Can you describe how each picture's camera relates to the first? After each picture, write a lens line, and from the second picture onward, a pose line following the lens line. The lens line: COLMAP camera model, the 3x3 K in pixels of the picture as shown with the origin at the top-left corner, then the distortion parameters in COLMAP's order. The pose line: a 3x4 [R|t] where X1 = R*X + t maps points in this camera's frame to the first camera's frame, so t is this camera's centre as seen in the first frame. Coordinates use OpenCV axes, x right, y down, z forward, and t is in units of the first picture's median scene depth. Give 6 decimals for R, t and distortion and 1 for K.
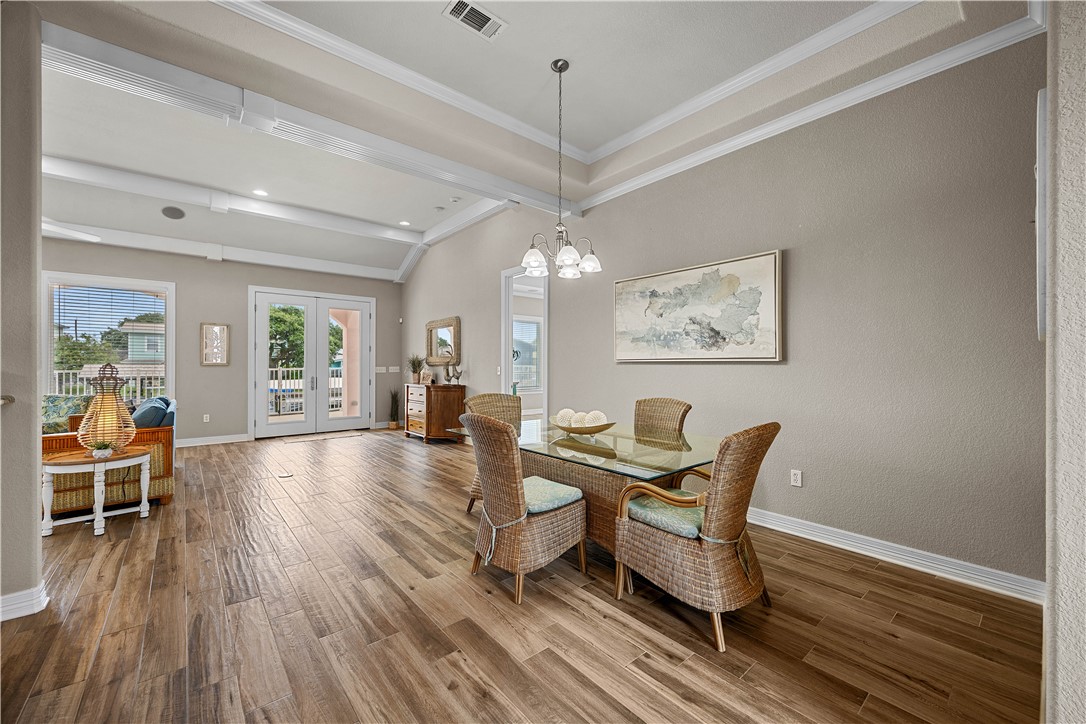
lens RADIAL K [[430.0, 0, 548.7], [0, 430.0, 366.6], [0, 0, 1]] dist [-0.002115, 0.000204]
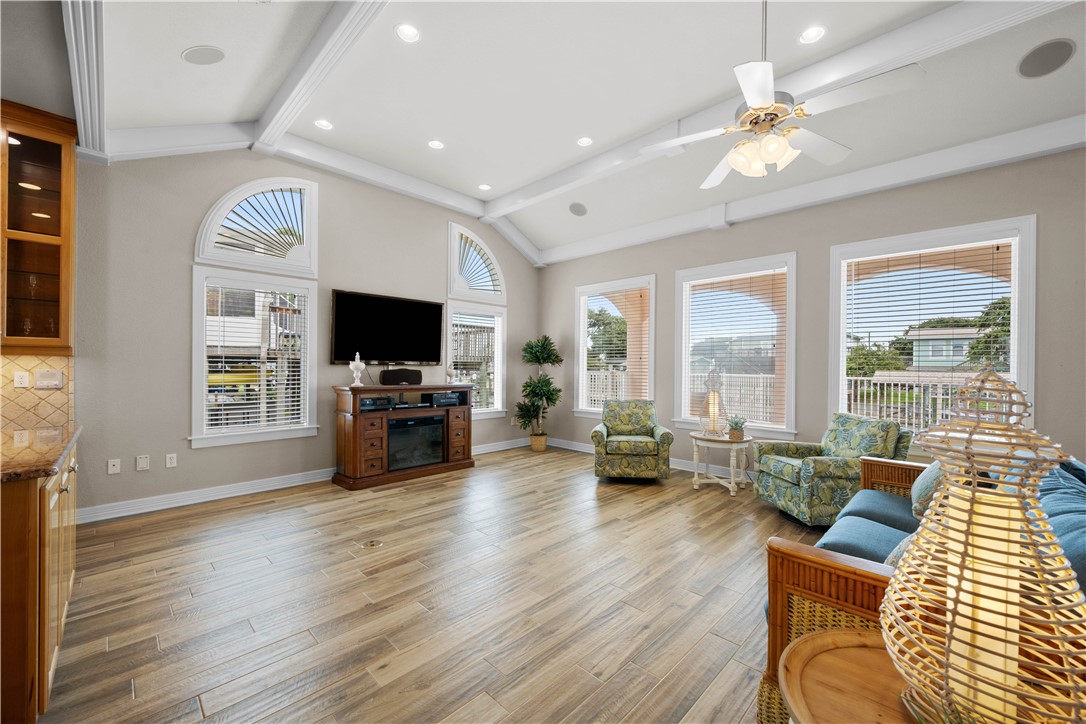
lens RADIAL K [[430.0, 0, 551.8], [0, 430.0, 366.3], [0, 0, 1]] dist [-0.002115, 0.000204]
pose [[0.100981, -0.000437, -0.994888, -0.727005], [-0.016518, 0.999861, -0.002115, -0.004305], [0.994751, 0.016647, 0.100960, 0.652904]]
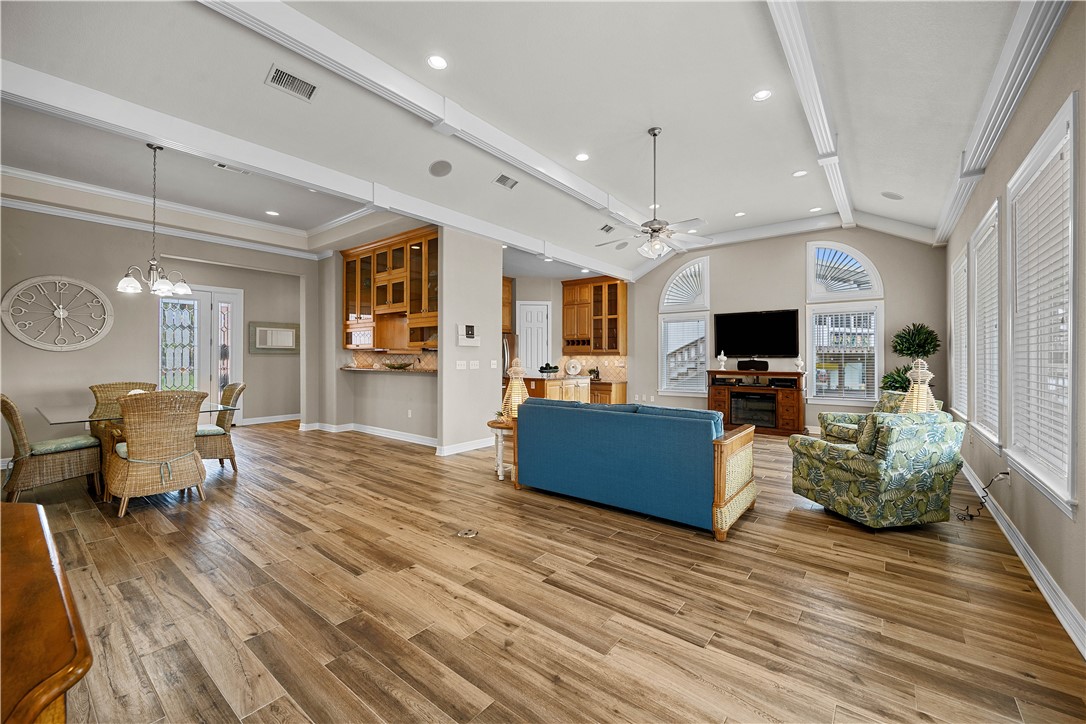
lens RADIAL K [[430.0, 0, 548.5], [0, 430.0, 359.8], [0, 0, 1]] dist [-0.002115, 0.000204]
pose [[-0.980149, 0.001851, -0.198255, -0.782535], [-0.000762, 0.999914, 0.013103, -0.018063], [0.198262, 0.012994, -0.980063, 2.134869]]
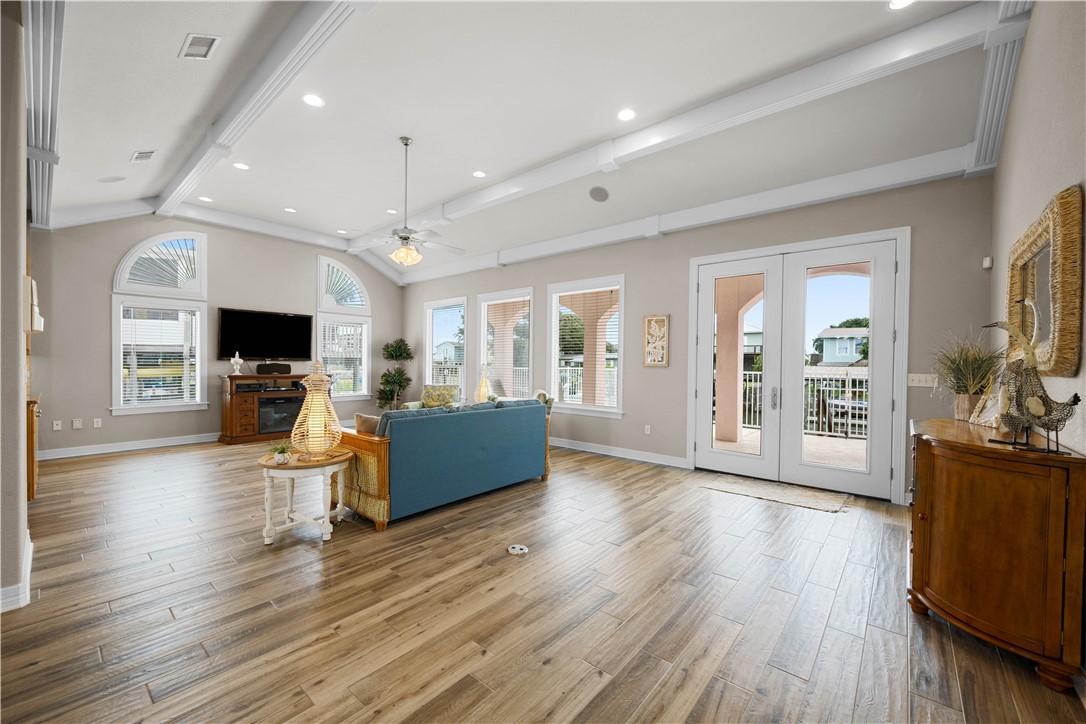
lens RADIAL K [[430.0, 0, 550.6], [0, 430.0, 365.0], [0, 0, 1]] dist [-0.002115, 0.000204]
pose [[0.168628, 0.005334, -0.985665, -0.020290], [-0.016164, 0.999866, 0.002646, -0.008636], [0.985547, 0.015486, 0.168692, 1.217593]]
